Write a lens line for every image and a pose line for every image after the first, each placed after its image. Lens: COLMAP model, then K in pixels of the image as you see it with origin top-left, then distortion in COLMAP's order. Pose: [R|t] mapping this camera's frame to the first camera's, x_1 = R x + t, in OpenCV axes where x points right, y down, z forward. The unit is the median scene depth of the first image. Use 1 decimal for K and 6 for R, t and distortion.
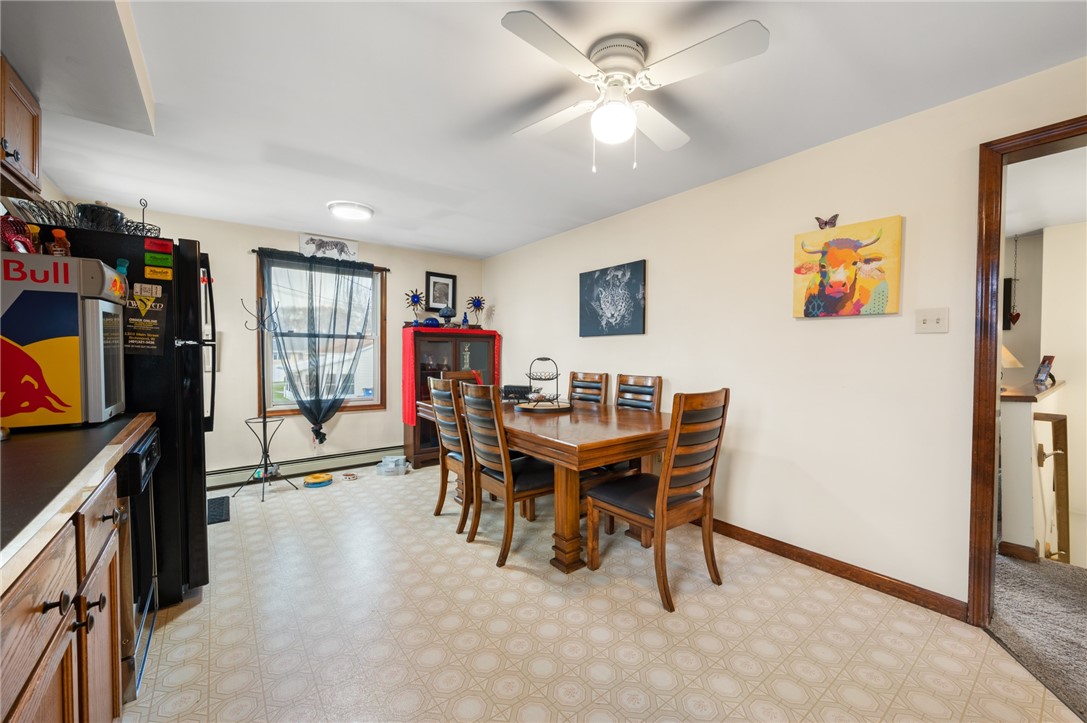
lens RADIAL K [[434.8, 0, 535.1], [0, 434.8, 363.0], [0, 0, 1]] dist [-0.001780, -0.000186]
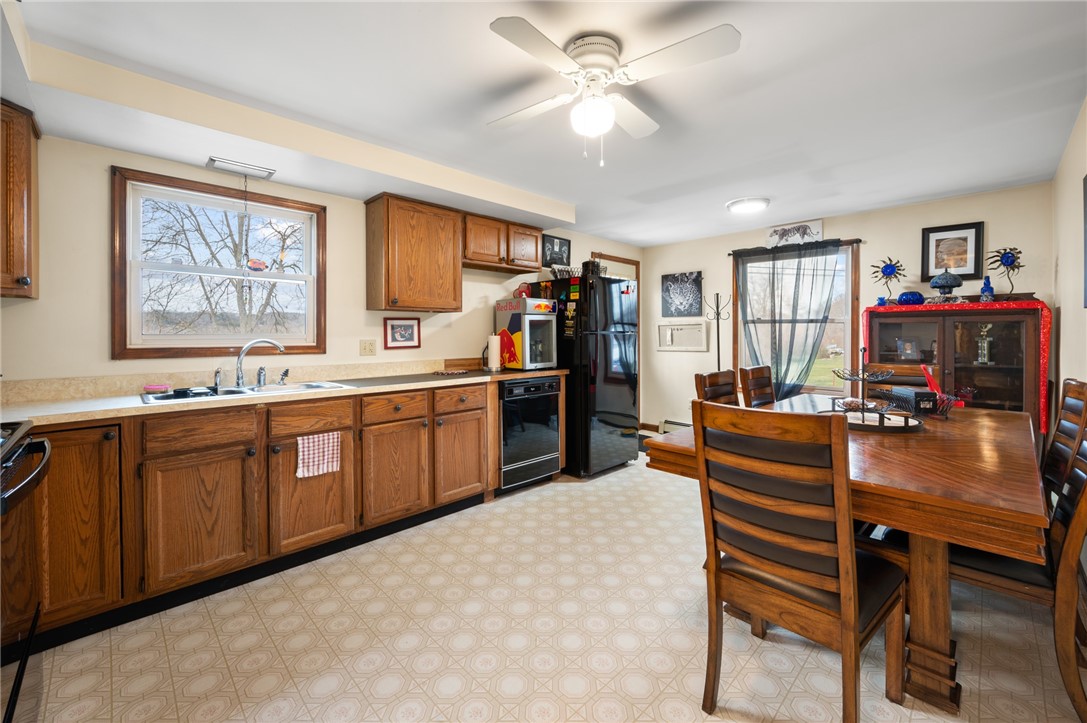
lens RADIAL K [[434.8, 0, 541.7], [0, 434.8, 337.0], [0, 0, 1]] dist [-0.001780, -0.000186]
pose [[0.120339, 0.003563, -0.992726, 0.470745], [-0.021564, 0.999767, 0.000974, -0.013655], [0.992499, 0.021290, 0.120388, 0.307841]]
